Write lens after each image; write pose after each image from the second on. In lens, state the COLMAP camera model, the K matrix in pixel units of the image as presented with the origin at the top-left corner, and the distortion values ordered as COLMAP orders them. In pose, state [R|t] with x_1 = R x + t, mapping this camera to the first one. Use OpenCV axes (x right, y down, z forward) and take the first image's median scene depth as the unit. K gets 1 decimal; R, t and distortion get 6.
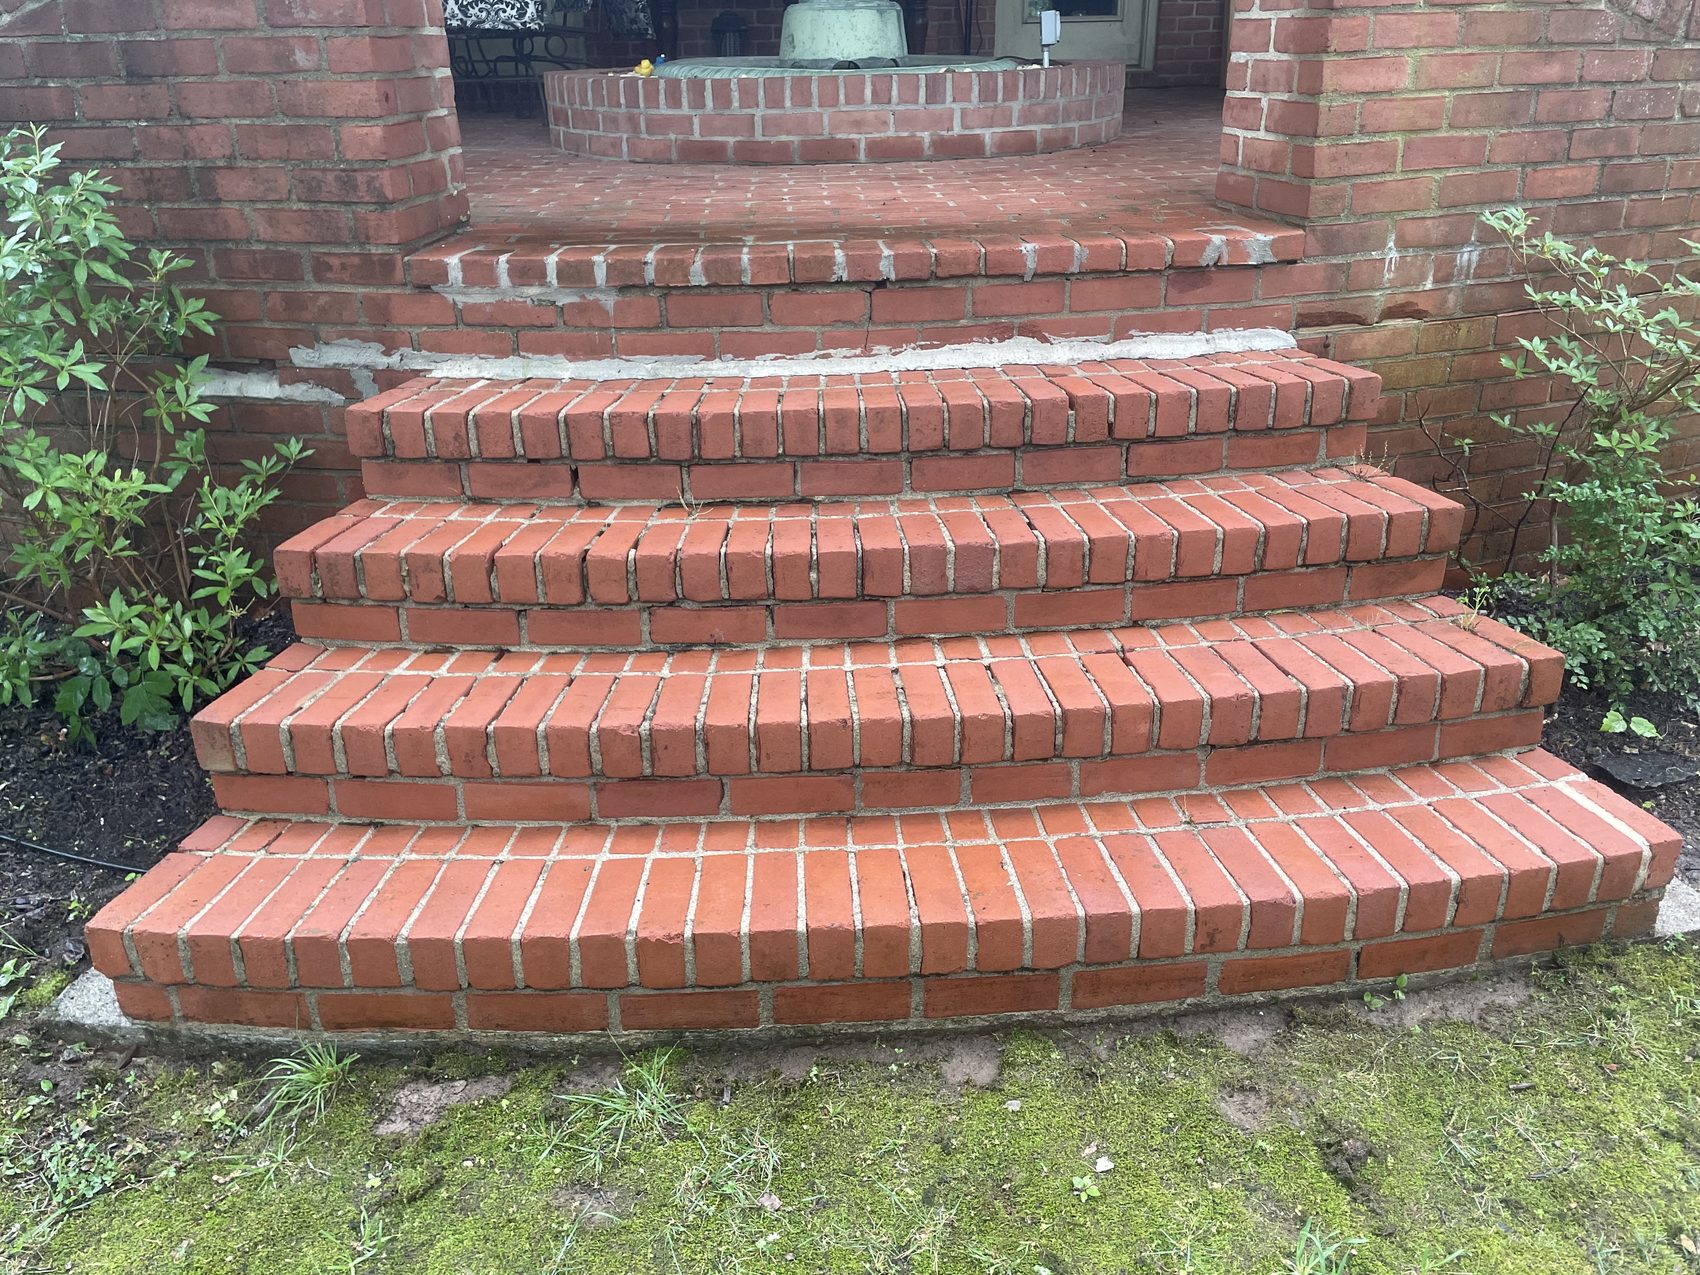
lens RADIAL K [[1128.8, 0, 850.0], [0, 1128.8, 637.5], [0, 0, 1]] dist [0.074364, -0.092982]
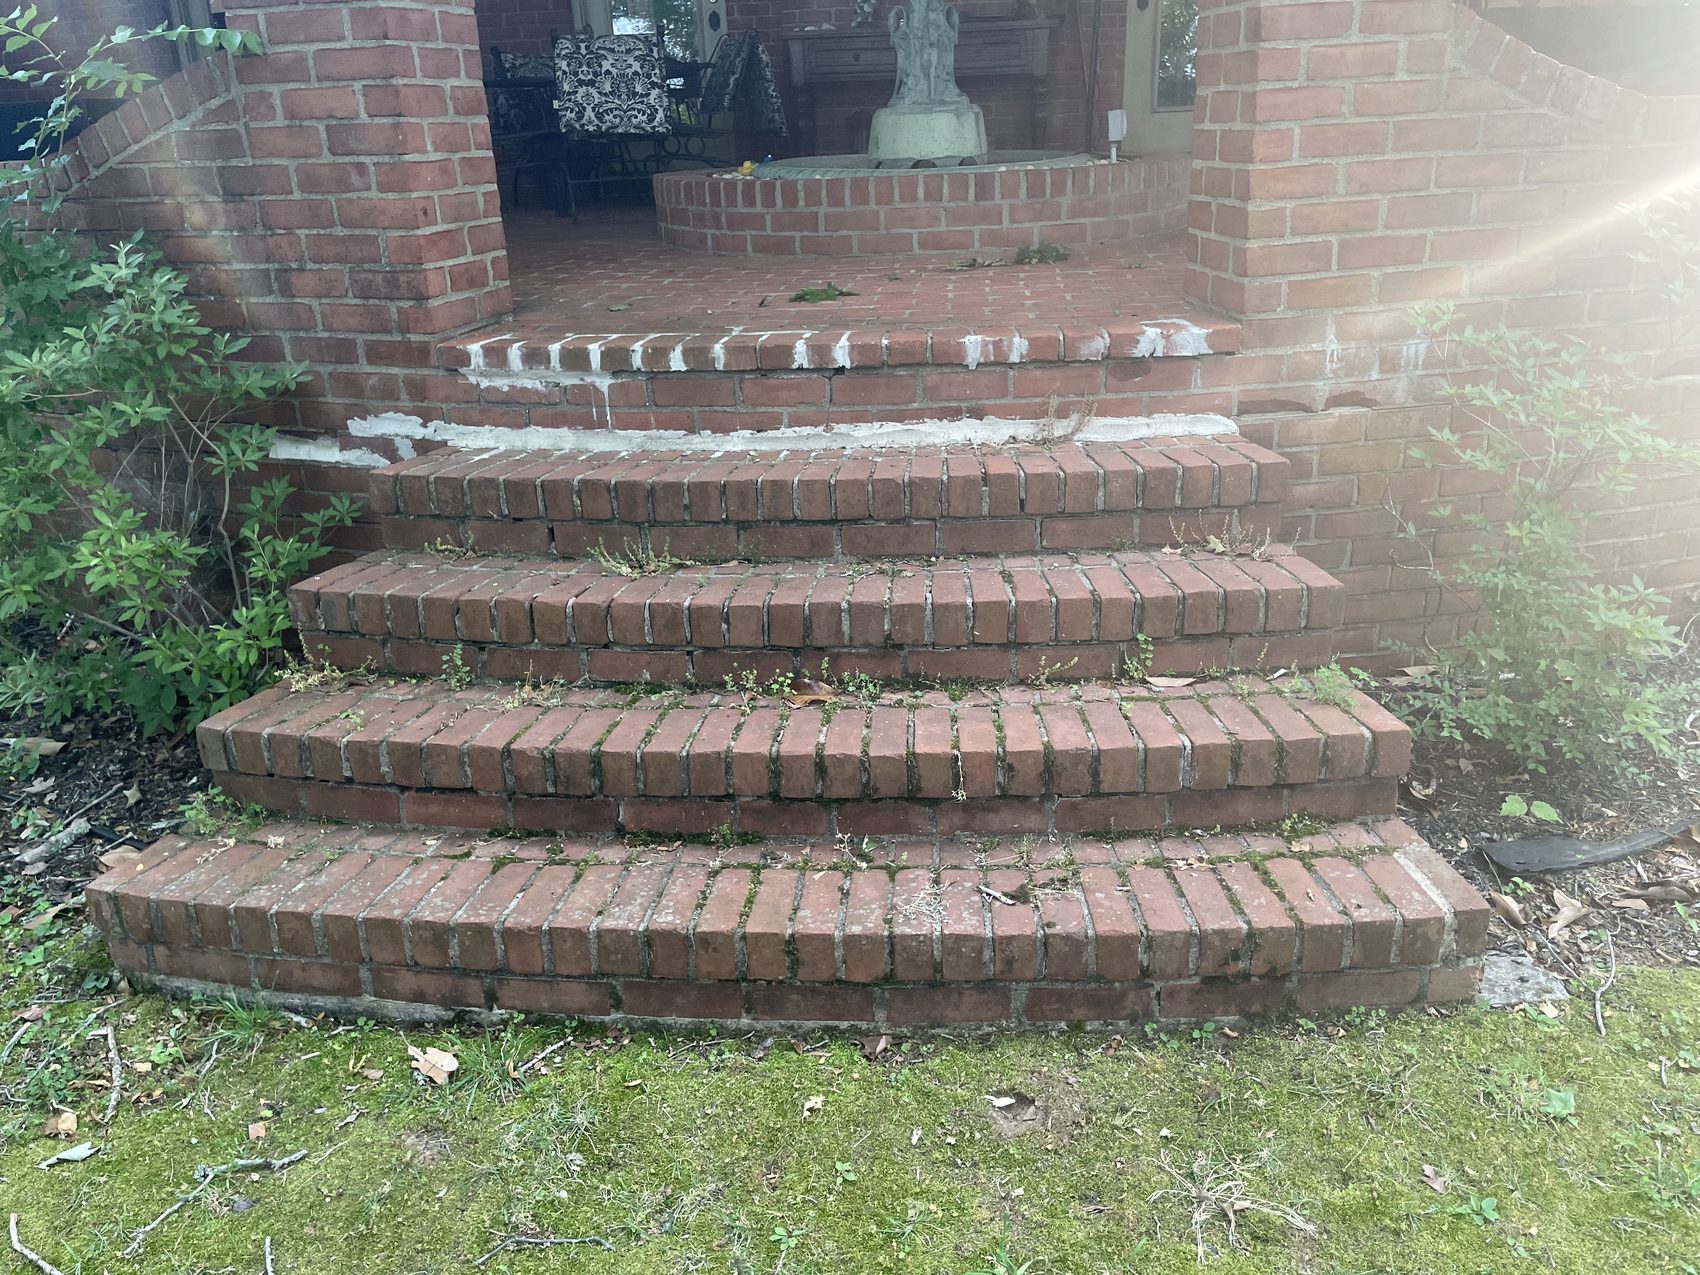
lens RADIAL K [[1135.7, 0, 850.0], [0, 1135.7, 637.5], [0, 0, 1]] dist [0.089800, -0.134664]
pose [[0.990344, 0.039186, -0.132978, 0.192611], [-0.047519, 0.997062, -0.060078, 0.014920], [0.130233, 0.065817, 0.989296, -0.082186]]
